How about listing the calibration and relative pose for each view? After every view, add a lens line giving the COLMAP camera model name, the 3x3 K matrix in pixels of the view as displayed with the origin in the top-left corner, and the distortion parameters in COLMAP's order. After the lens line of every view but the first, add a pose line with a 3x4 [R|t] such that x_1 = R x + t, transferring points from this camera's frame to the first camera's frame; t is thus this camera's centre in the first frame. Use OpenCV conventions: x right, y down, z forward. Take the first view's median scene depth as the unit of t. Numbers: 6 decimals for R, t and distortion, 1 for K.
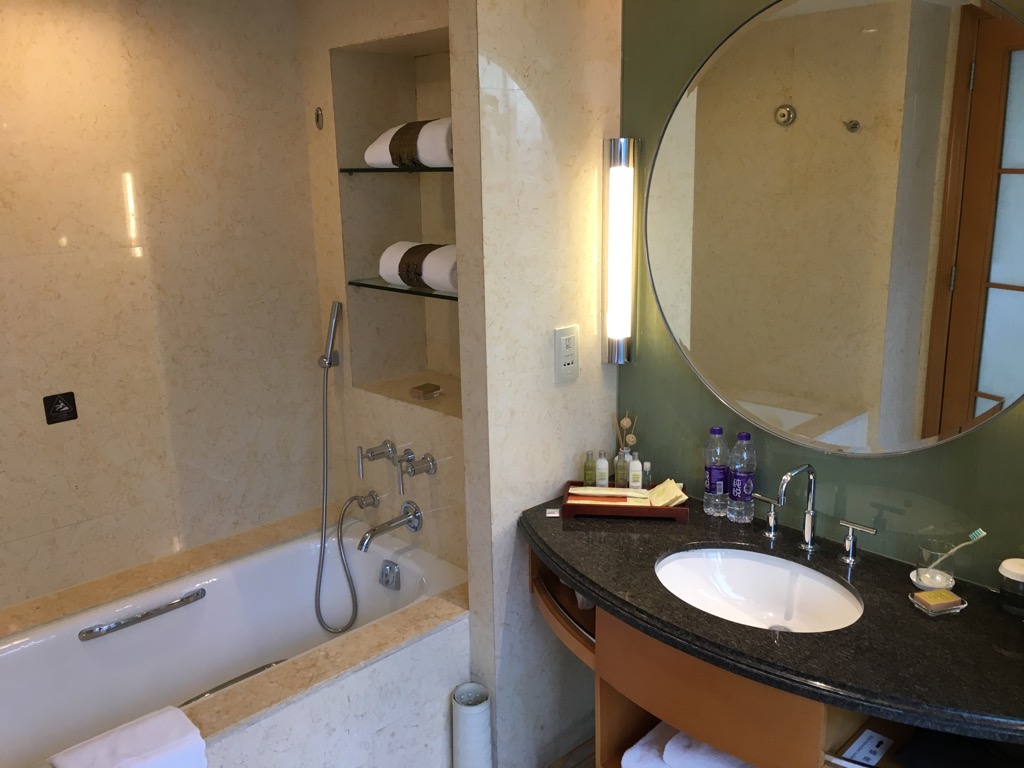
lens RADIAL K [[888.6, 0, 512.0], [0, 888.6, 384.0], [0, 0, 1]] dist [0.080629, -0.124241]
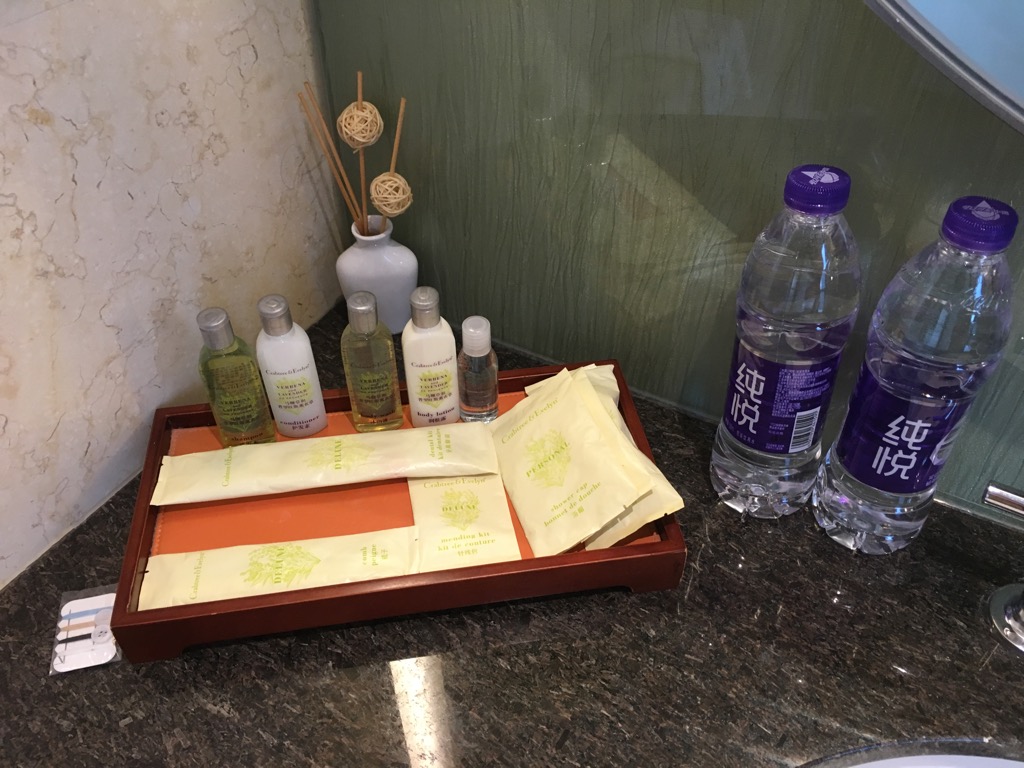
lens RADIAL K [[888.6, 0, 512.0], [0, 888.6, 384.0], [0, 0, 1]] dist [0.080629, -0.124241]
pose [[0.953737, -0.182552, 0.238873, 0.100776], [0.050040, 0.879850, 0.472609, -0.008127], [-0.296448, -0.438792, 0.848281, 0.784032]]
